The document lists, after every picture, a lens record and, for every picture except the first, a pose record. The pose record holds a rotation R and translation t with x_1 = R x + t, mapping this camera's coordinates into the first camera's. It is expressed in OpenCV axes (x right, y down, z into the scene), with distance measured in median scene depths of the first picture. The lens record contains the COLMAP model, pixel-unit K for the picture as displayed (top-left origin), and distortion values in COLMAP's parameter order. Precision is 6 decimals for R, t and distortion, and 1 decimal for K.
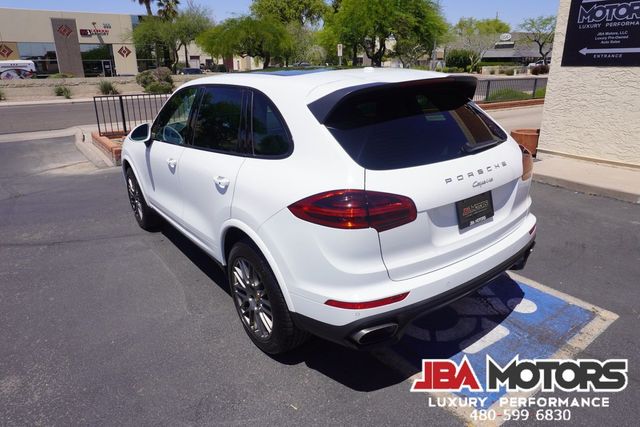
lens RADIAL K [[422.8, 0, 321.8], [0, 422.8, 209.1], [0, 0, 1]] dist [-0.039920, 0.018725]
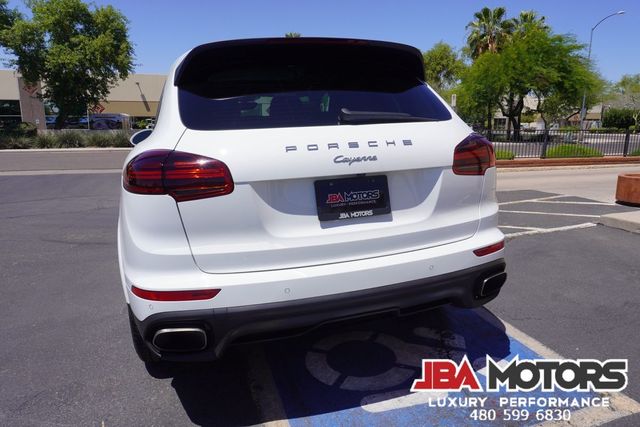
lens RADIAL K [[422.8, 0, 321.9], [0, 422.8, 208.9], [0, 0, 1]] dist [-0.039920, 0.018725]
pose [[0.948000, 0.066885, -0.311164, 0.195081], [-0.108656, 0.986944, -0.118891, 0.040248], [0.299150, 0.146518, 0.942890, 0.104580]]
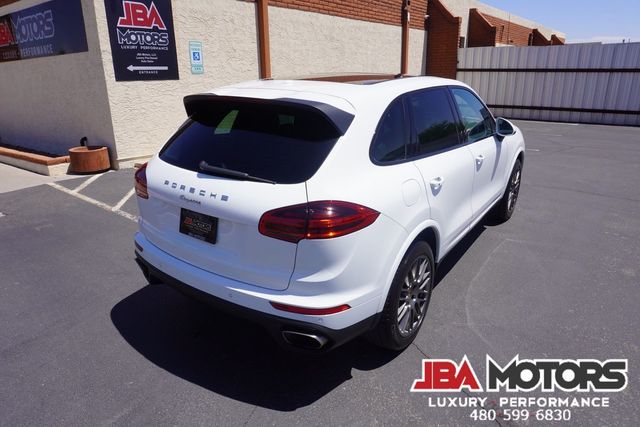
lens RADIAL K [[422.8, 0, 319.7], [0, 422.8, 211.0], [0, 0, 1]] dist [-0.039920, 0.018725]
pose [[-0.278514, -0.272890, 0.920848, -0.693114], [0.335640, 0.870677, 0.359538, -0.265688], [-0.899876, 0.409209, -0.150903, 0.837742]]
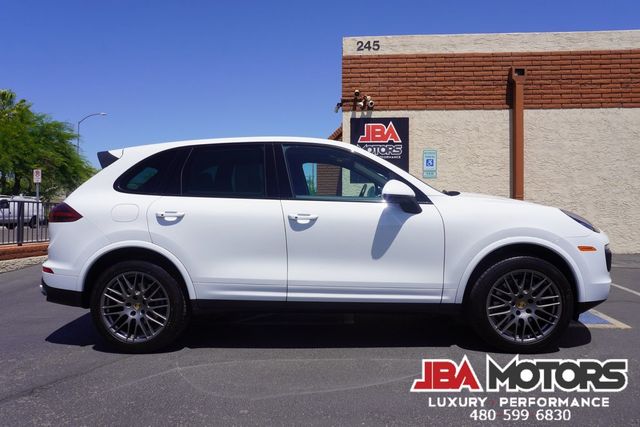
lens RADIAL K [[422.8, 0, 321.0], [0, 422.8, 211.2], [0, 0, 1]] dist [-0.039920, 0.018725]
pose [[0.656635, 0.018528, 0.753981, -0.580508], [0.234048, 0.945339, -0.227061, 0.052187], [-0.716974, 0.325564, 0.616406, 0.222027]]
